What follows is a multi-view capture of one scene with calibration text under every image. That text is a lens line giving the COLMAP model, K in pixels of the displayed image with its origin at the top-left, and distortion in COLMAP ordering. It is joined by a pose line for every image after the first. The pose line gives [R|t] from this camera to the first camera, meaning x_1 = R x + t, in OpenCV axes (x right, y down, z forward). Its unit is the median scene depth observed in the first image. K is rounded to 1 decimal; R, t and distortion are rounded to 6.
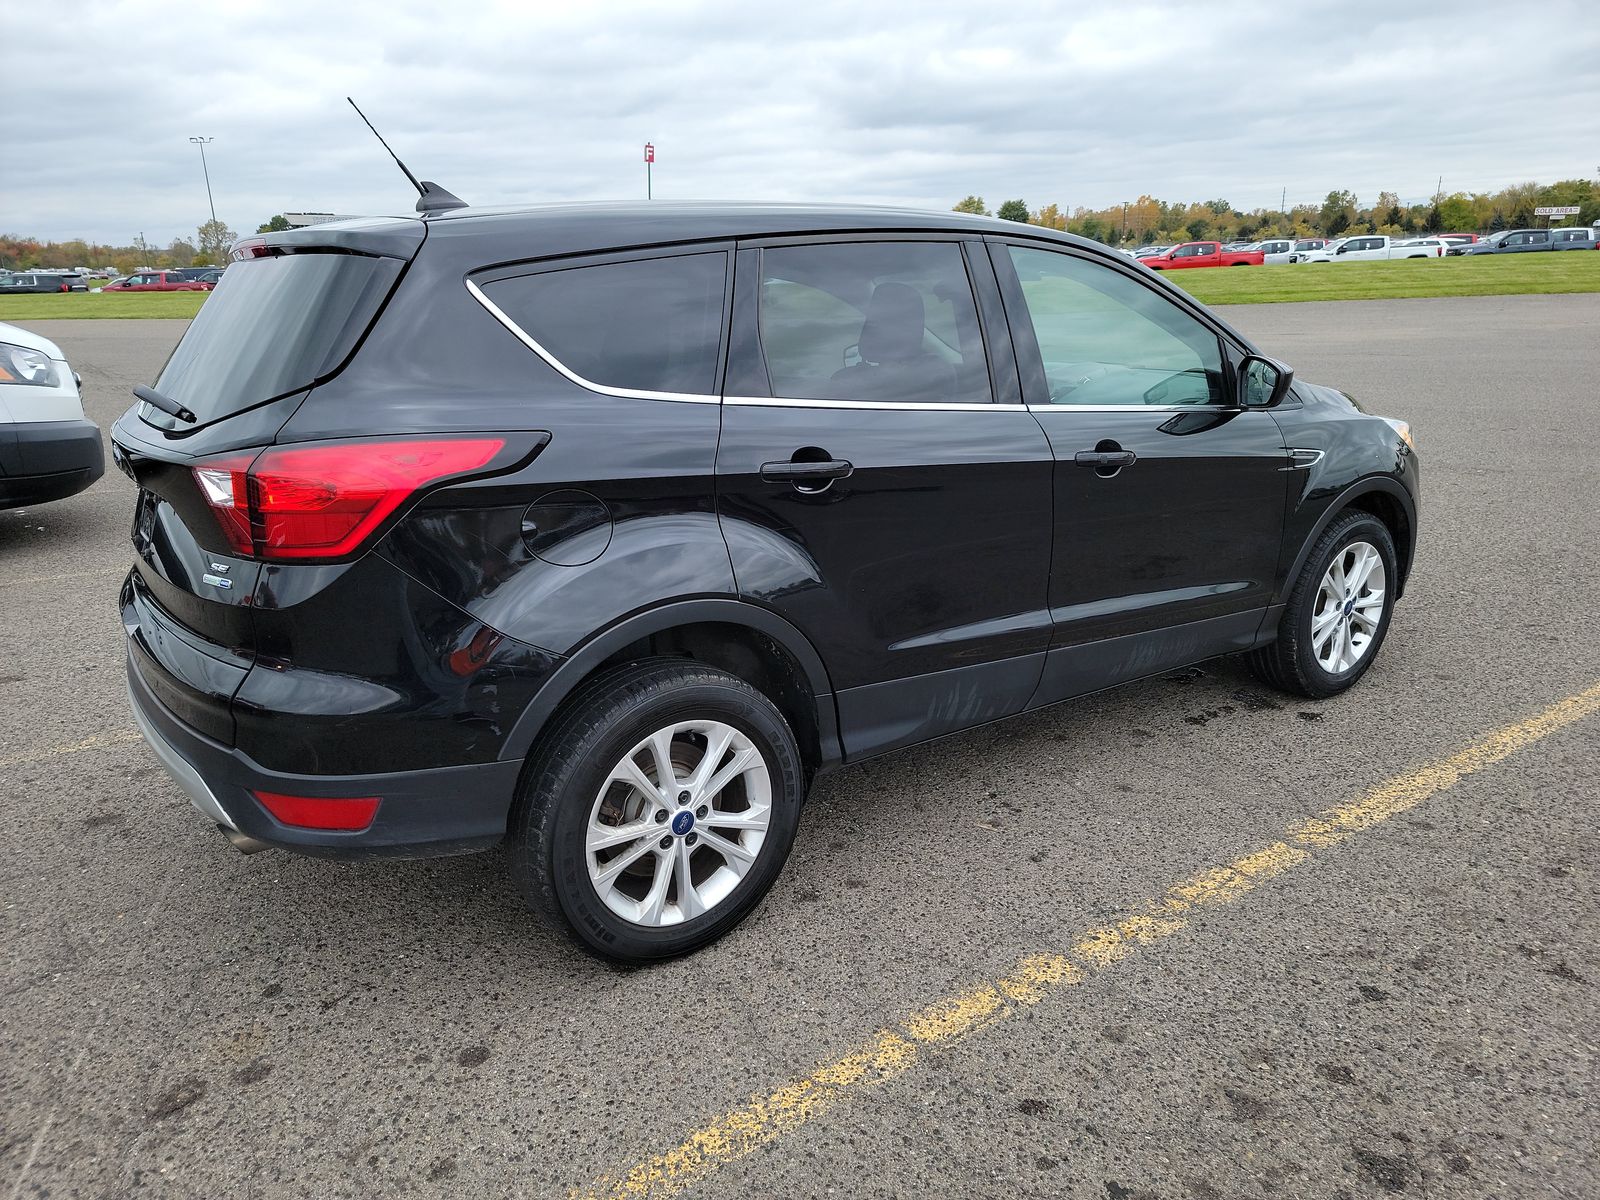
lens RADIAL K [[1084.3, 0, 800.0], [0, 1084.3, 600.0], [0, 0, 1]] dist [0.059878, -0.029212]
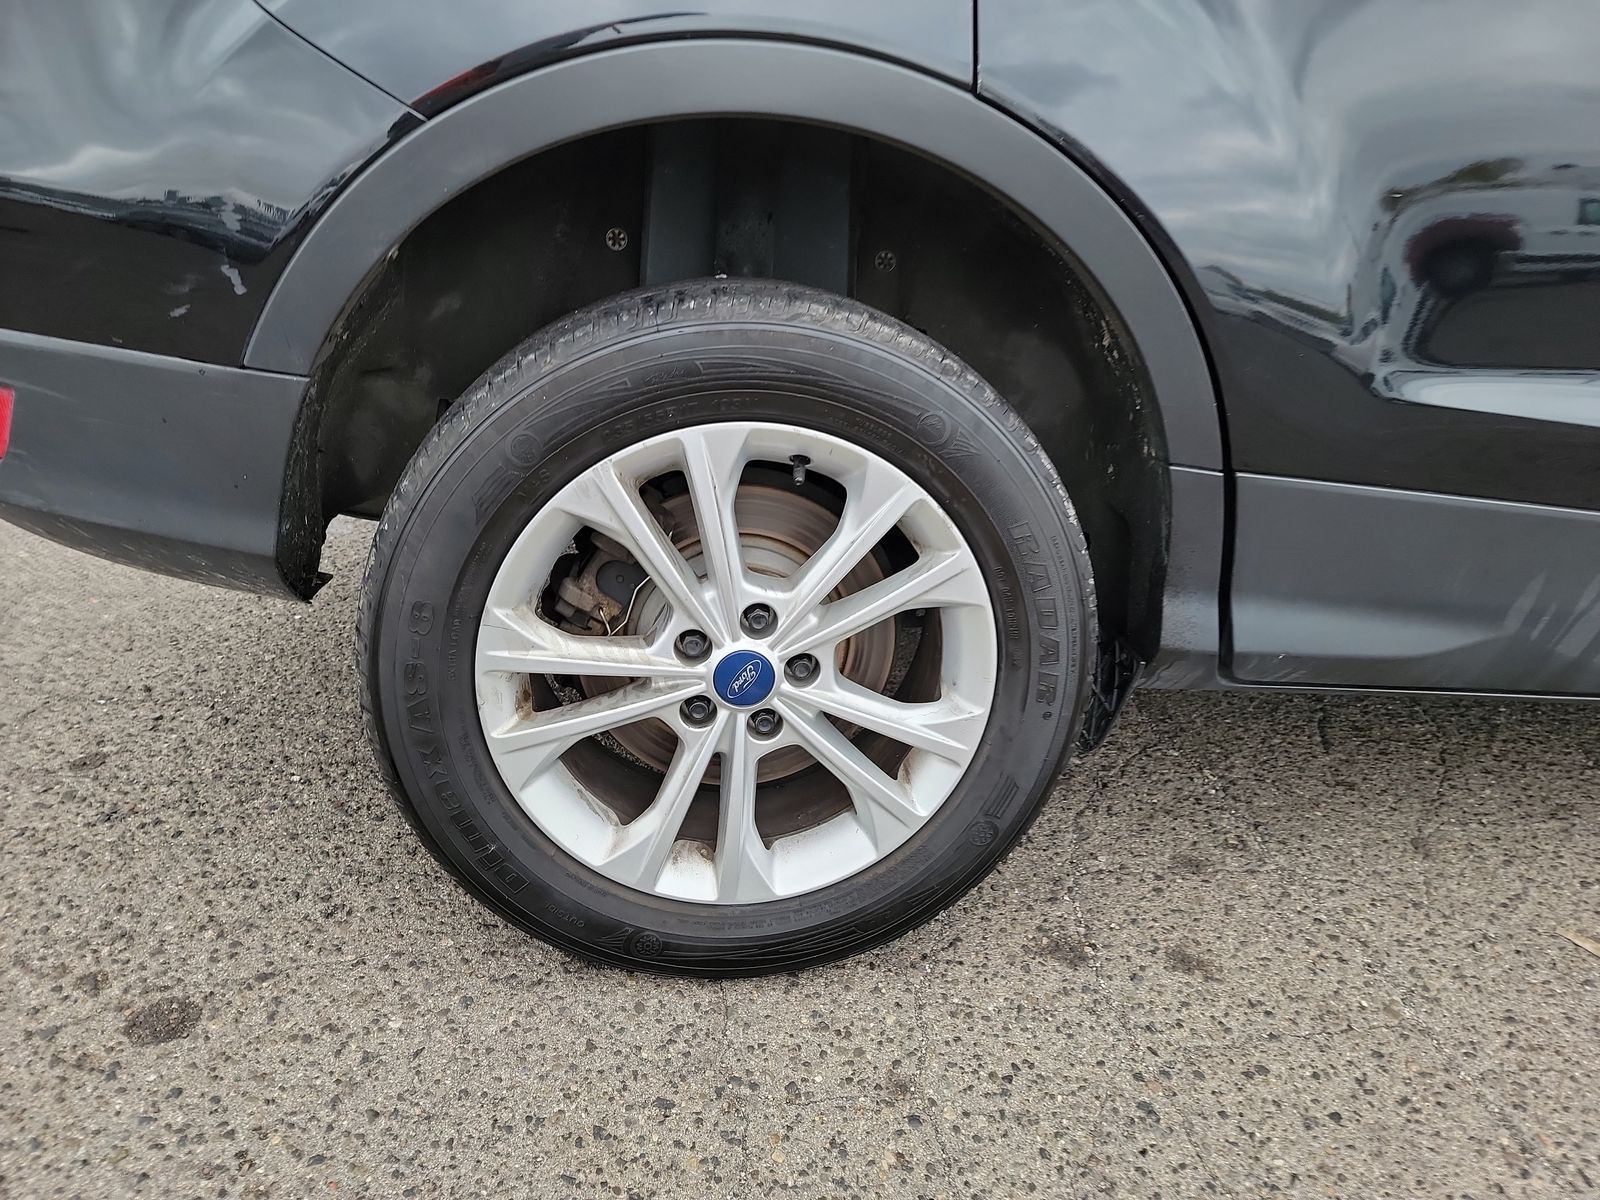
lens RADIAL K [[1137.2, 0, 807.0], [0, 1137.2, 599.9], [0, 0, 1]] dist [0.084165, -0.074544]
pose [[0.871816, 0.244193, -0.424626, 0.089513], [-0.212935, 0.969617, 0.120420, 0.119660], [0.441130, -0.014567, 0.897325, 0.626913]]
